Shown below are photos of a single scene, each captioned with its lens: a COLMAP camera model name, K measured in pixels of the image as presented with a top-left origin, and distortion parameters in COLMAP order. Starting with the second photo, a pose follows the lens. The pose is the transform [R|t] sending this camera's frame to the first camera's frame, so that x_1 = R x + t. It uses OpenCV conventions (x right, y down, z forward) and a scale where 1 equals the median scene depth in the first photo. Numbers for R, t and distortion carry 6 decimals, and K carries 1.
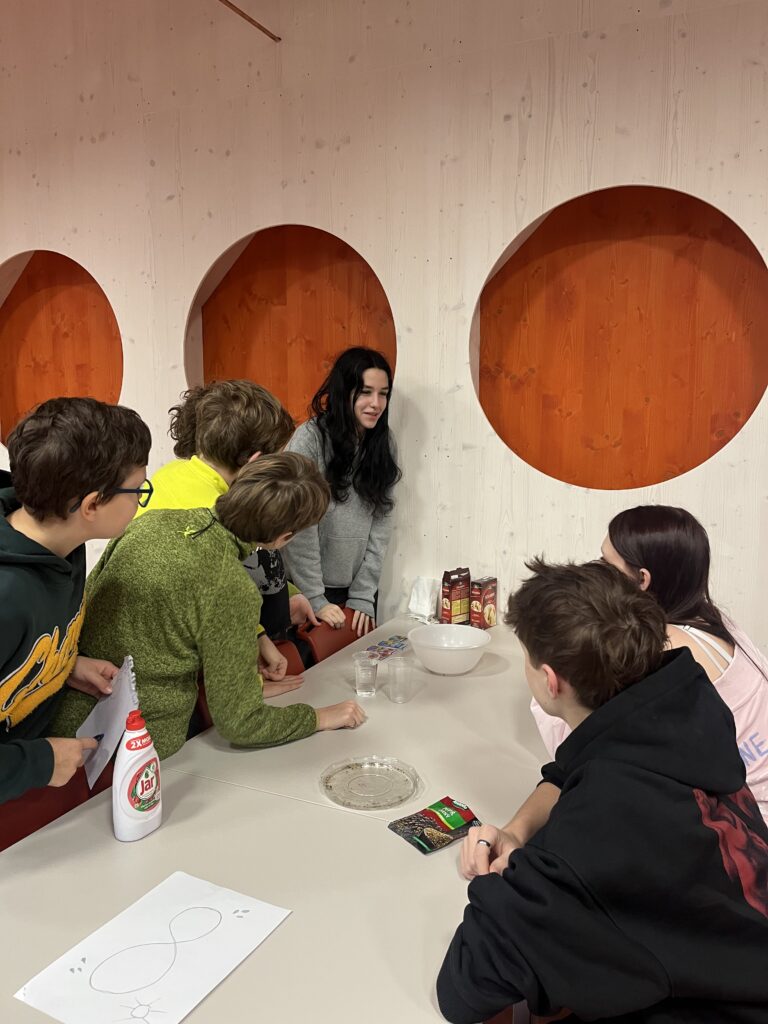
lens RADIAL K [[781.7, 0, 384.8], [0, 781.7, 511.0], [0, 0, 1]] dist [0.035317, -0.063484]
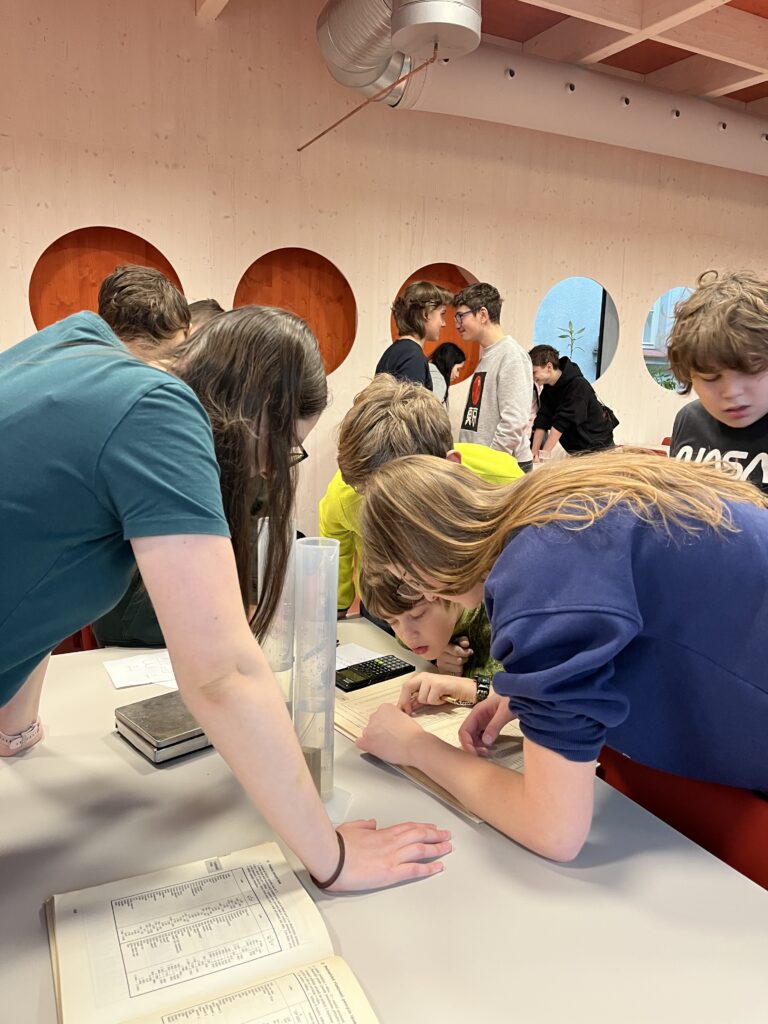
lens RADIAL K [[781.7, 0, 382.4], [0, 781.7, 512.7], [0, 0, 1]] dist [0.035317, -0.063484]
pose [[0.617110, -0.131227, 0.775857, -1.463885], [0.070790, 0.991256, 0.111354, 0.068820], [-0.783686, -0.013795, 0.621004, -0.324464]]
